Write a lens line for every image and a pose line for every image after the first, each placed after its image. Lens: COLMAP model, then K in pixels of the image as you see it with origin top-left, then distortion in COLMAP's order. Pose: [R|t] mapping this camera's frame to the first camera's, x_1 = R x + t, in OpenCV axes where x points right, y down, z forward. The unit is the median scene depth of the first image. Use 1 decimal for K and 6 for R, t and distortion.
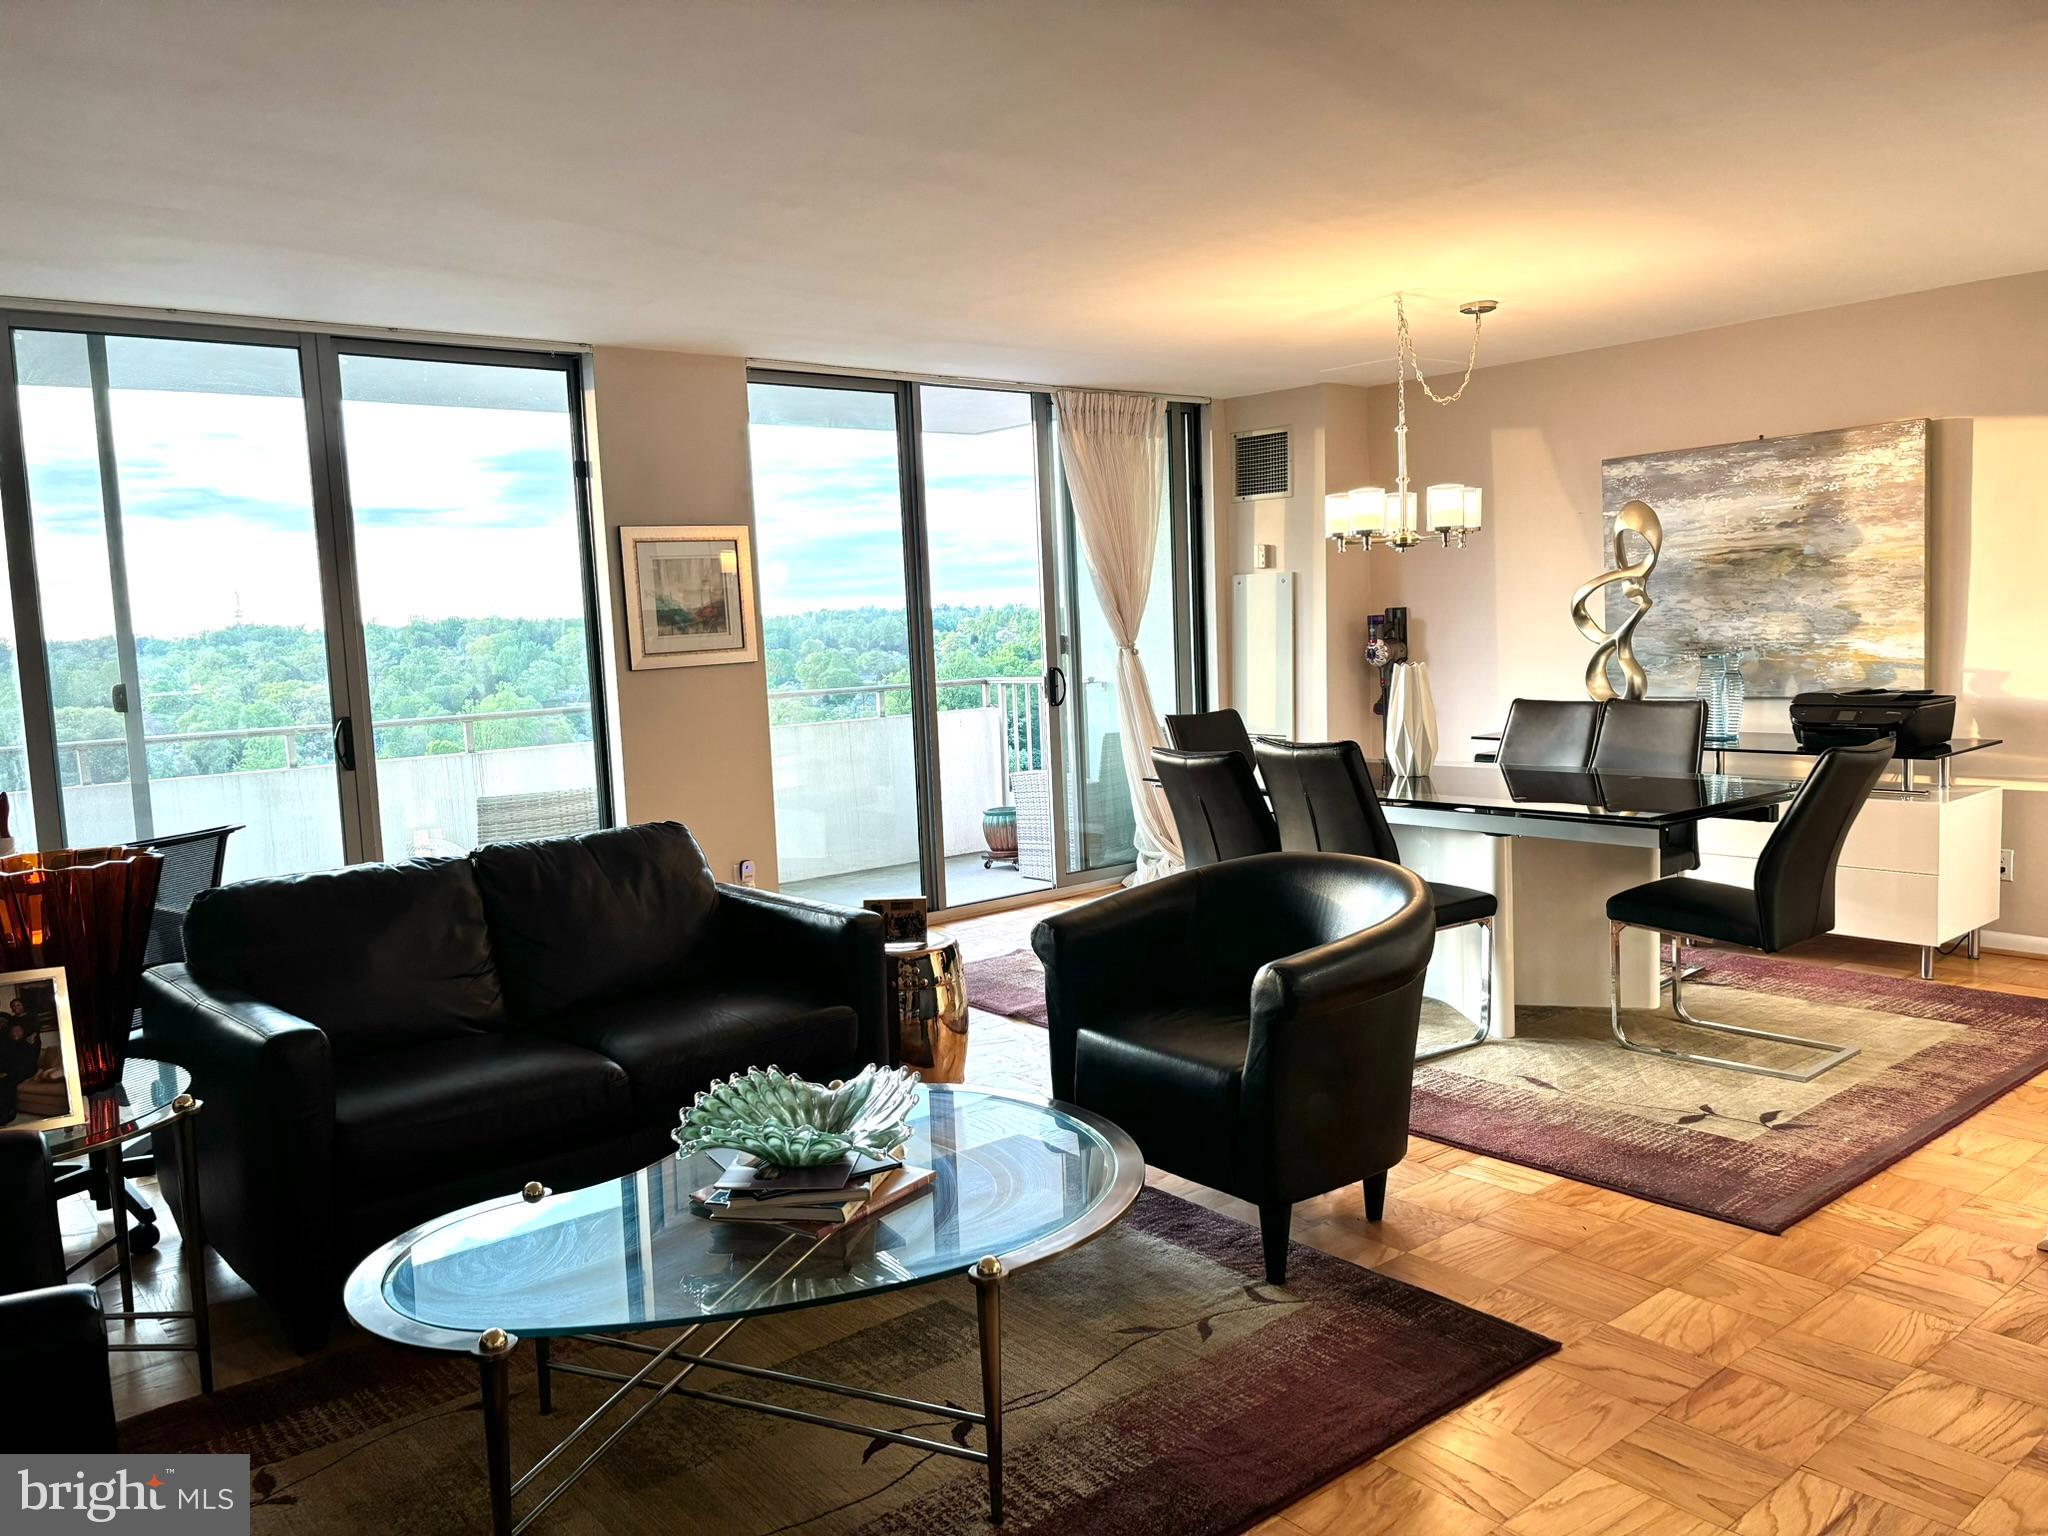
lens RADIAL K [[1520.3, 0, 1024.0], [0, 1520.3, 768.0], [0, 0, 1]] dist [0.027203, 0.000636]
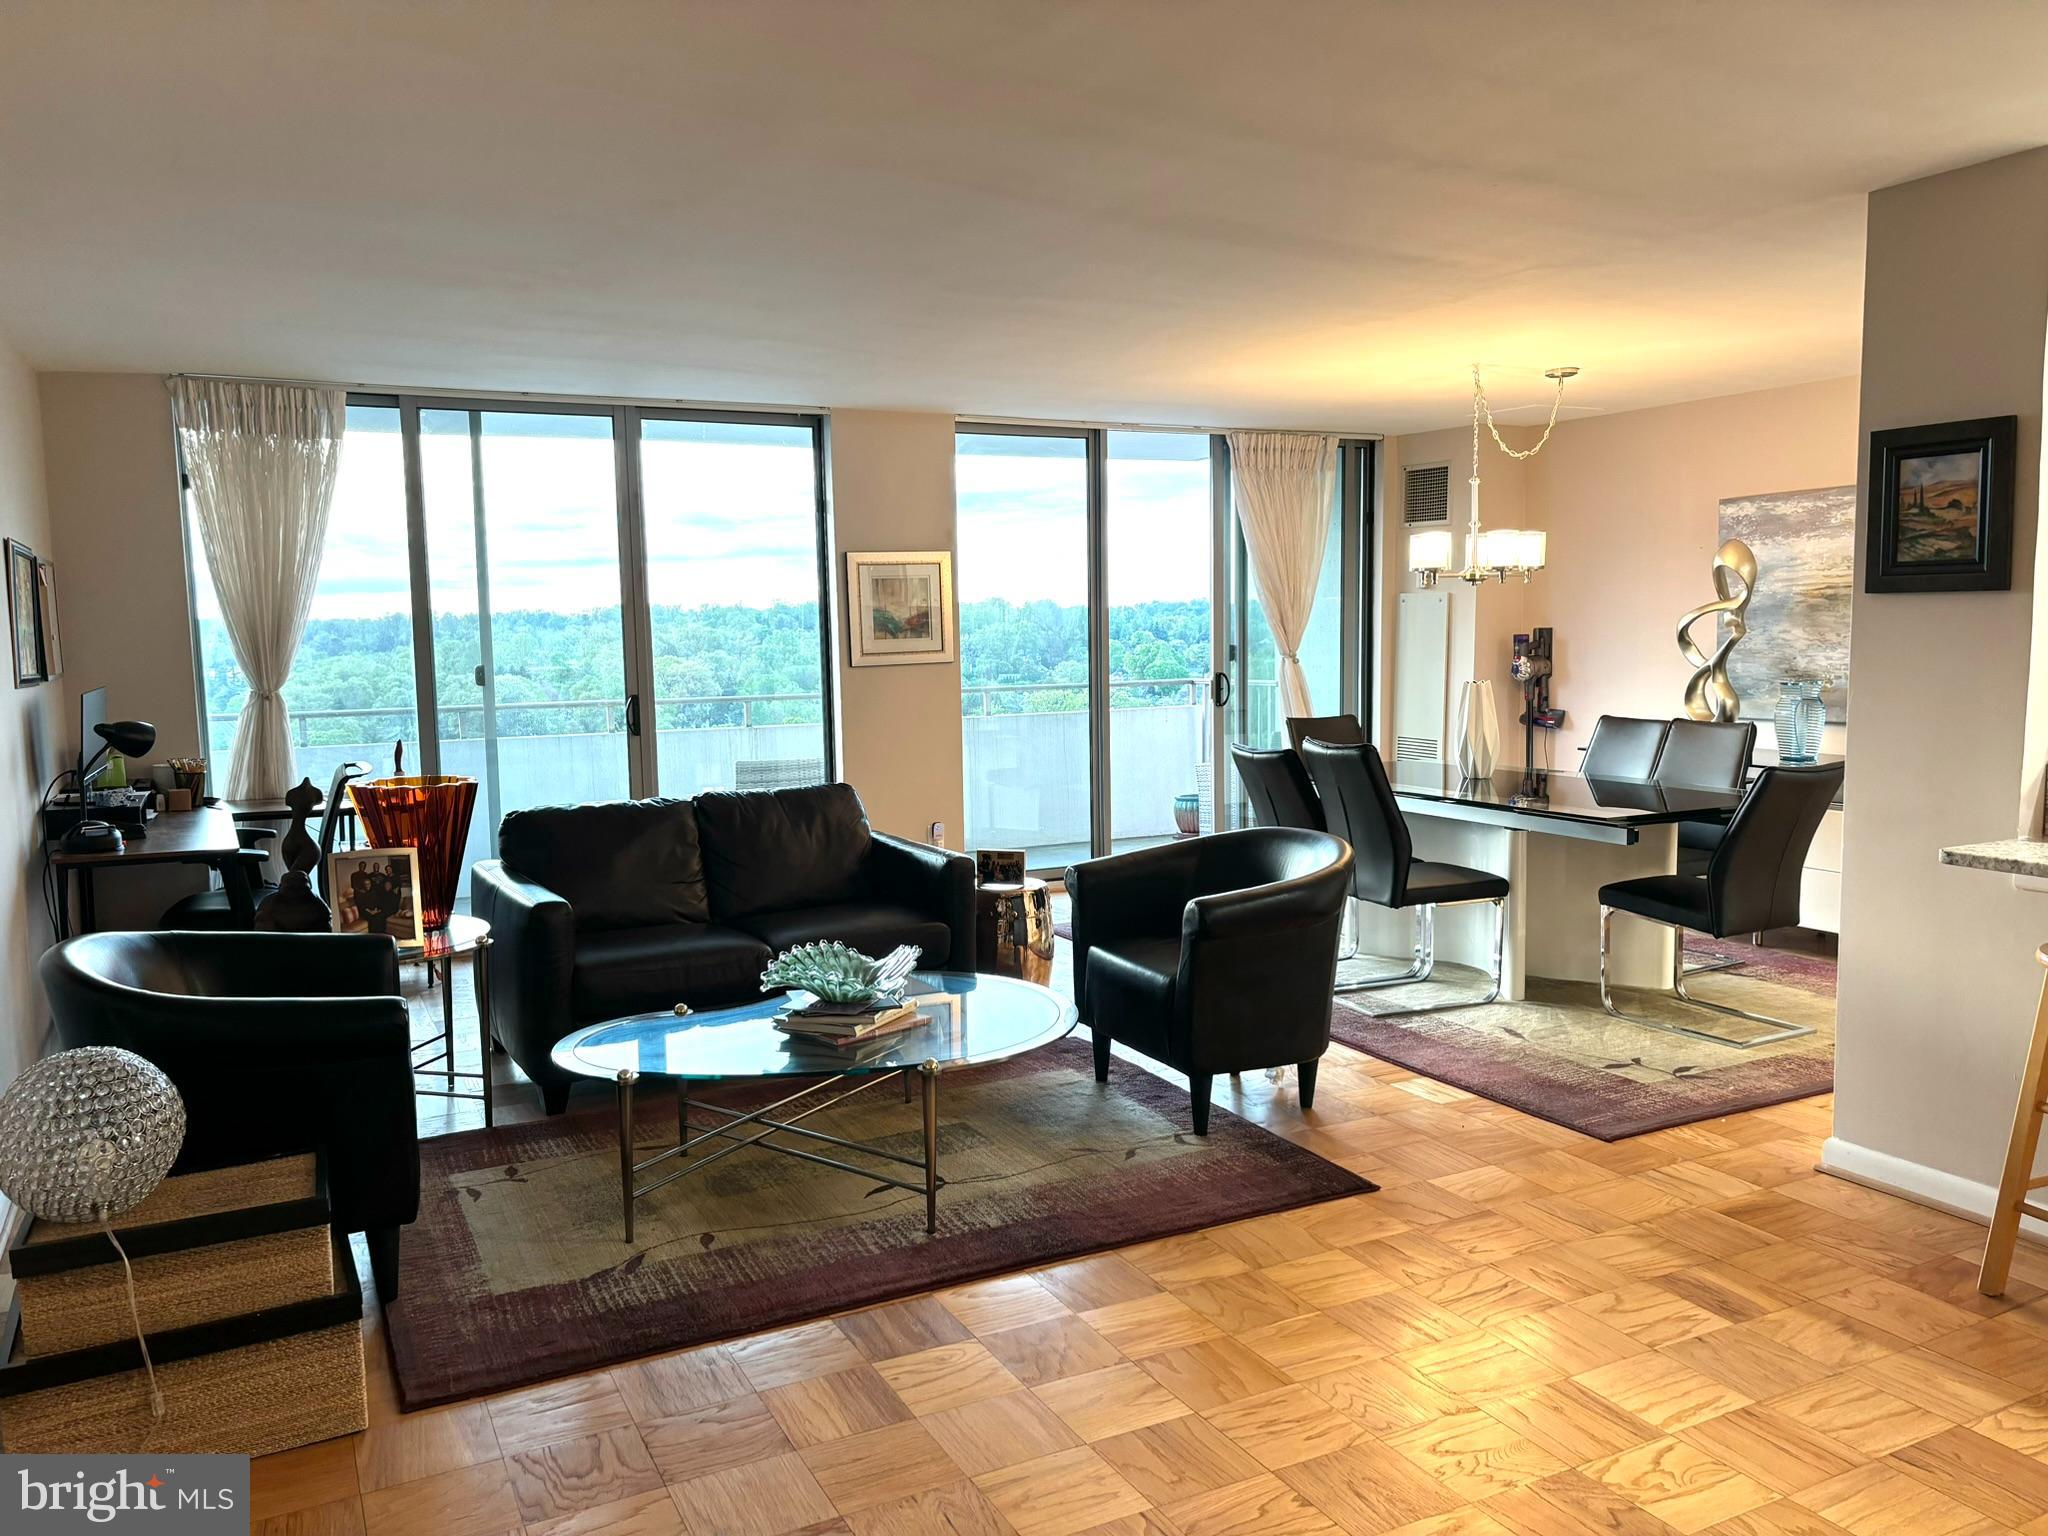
lens RADIAL K [[1511.7, 0, 1024.0], [0, 1511.7, 768.0], [0, 0, 1]] dist [0.099706, -0.173189]
pose [[0.976079, 0.046322, -0.212422, 0.178960], [-0.045171, 0.998926, 0.010269, 0.001346], [0.212670, -0.000428, 0.977124, -0.229784]]
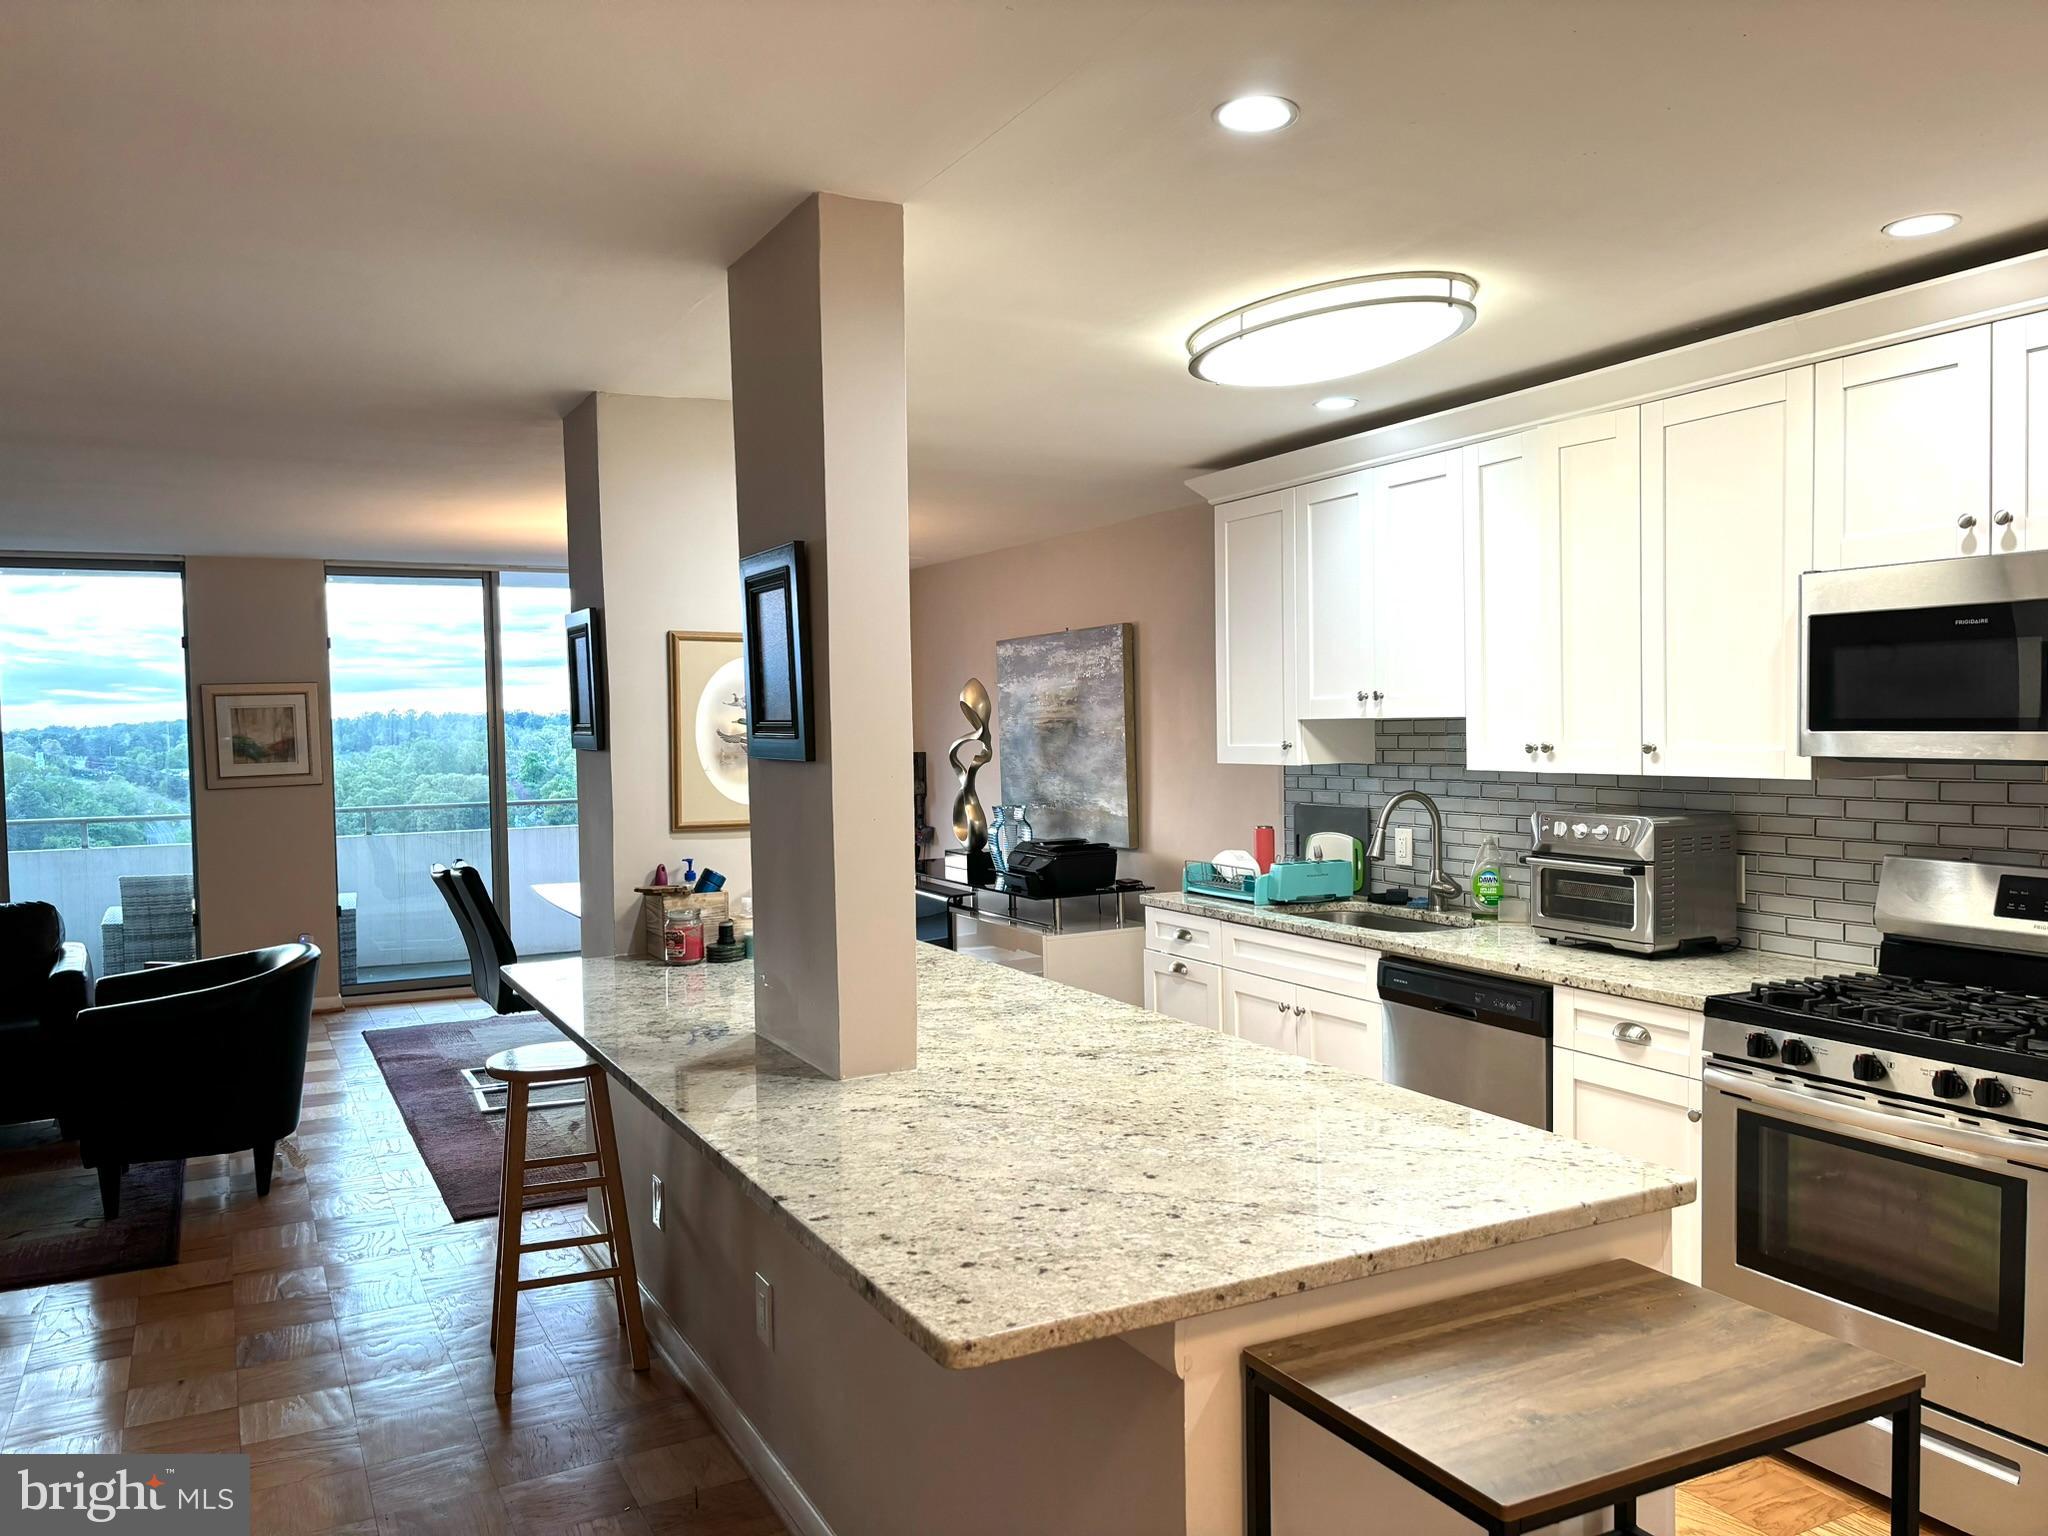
lens RADIAL K [[1520.3, 0, 1024.0], [0, 1520.3, 768.0], [0, 0, 1]] dist [0.027203, 0.000636]
pose [[0.978383, 0.032493, -0.204234, 0.860936], [-0.044636, 0.997481, -0.055131, -0.045961], [0.201929, 0.063056, 0.977368, -0.229710]]
